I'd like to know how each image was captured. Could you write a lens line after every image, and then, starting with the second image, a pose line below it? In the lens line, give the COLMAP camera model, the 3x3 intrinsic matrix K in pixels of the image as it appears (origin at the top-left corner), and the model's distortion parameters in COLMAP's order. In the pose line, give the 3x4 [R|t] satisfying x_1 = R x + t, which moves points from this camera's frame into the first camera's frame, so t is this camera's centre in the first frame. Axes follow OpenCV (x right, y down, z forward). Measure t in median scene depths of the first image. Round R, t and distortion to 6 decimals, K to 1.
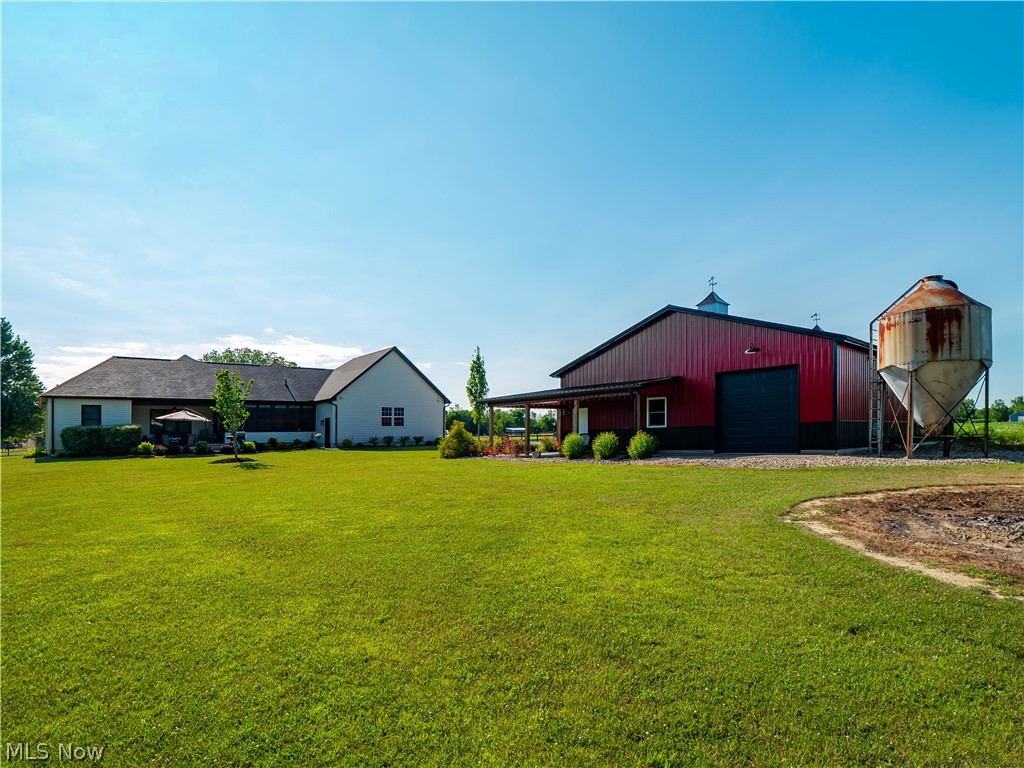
lens RADIAL K [[503.3, 0, 508.8], [0, 503.3, 379.1], [0, 0, 1]] dist [-0.021177, -0.000960]
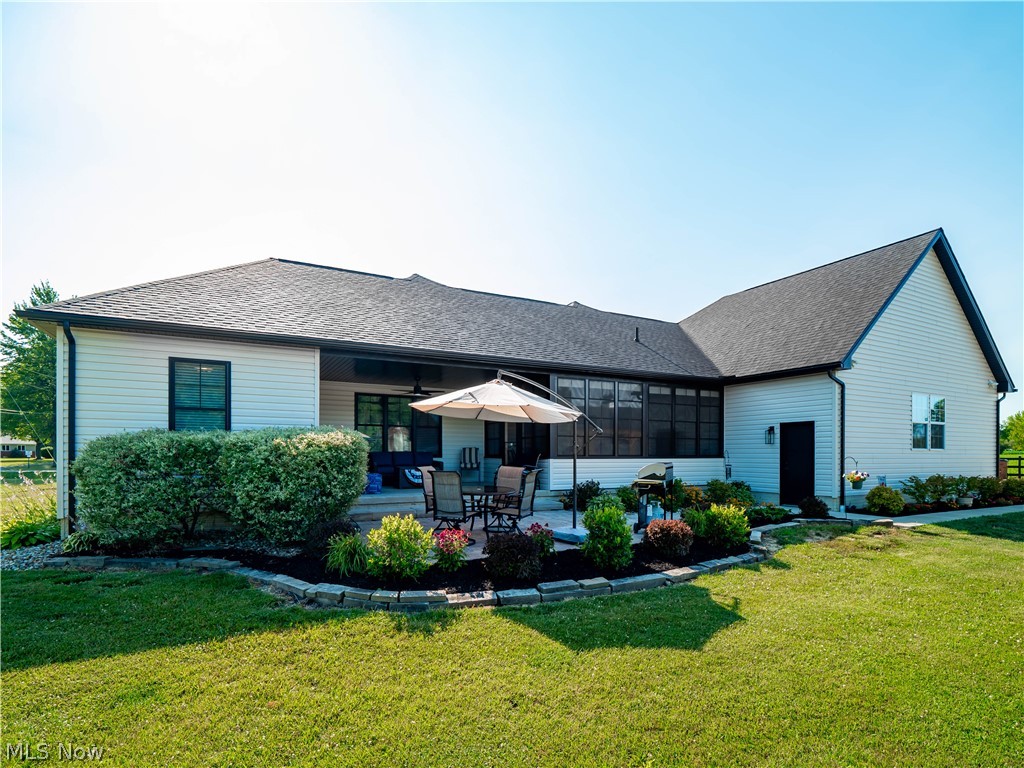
lens RADIAL K [[503.3, 0, 508.8], [0, 503.3, 379.1], [0, 0, 1]] dist [-0.021177, -0.000960]
pose [[0.971723, -0.005931, -0.236051, -0.586677], [-0.000641, 0.999615, -0.027753, 0.070478], [0.236125, 0.027119, 0.971344, 0.744413]]
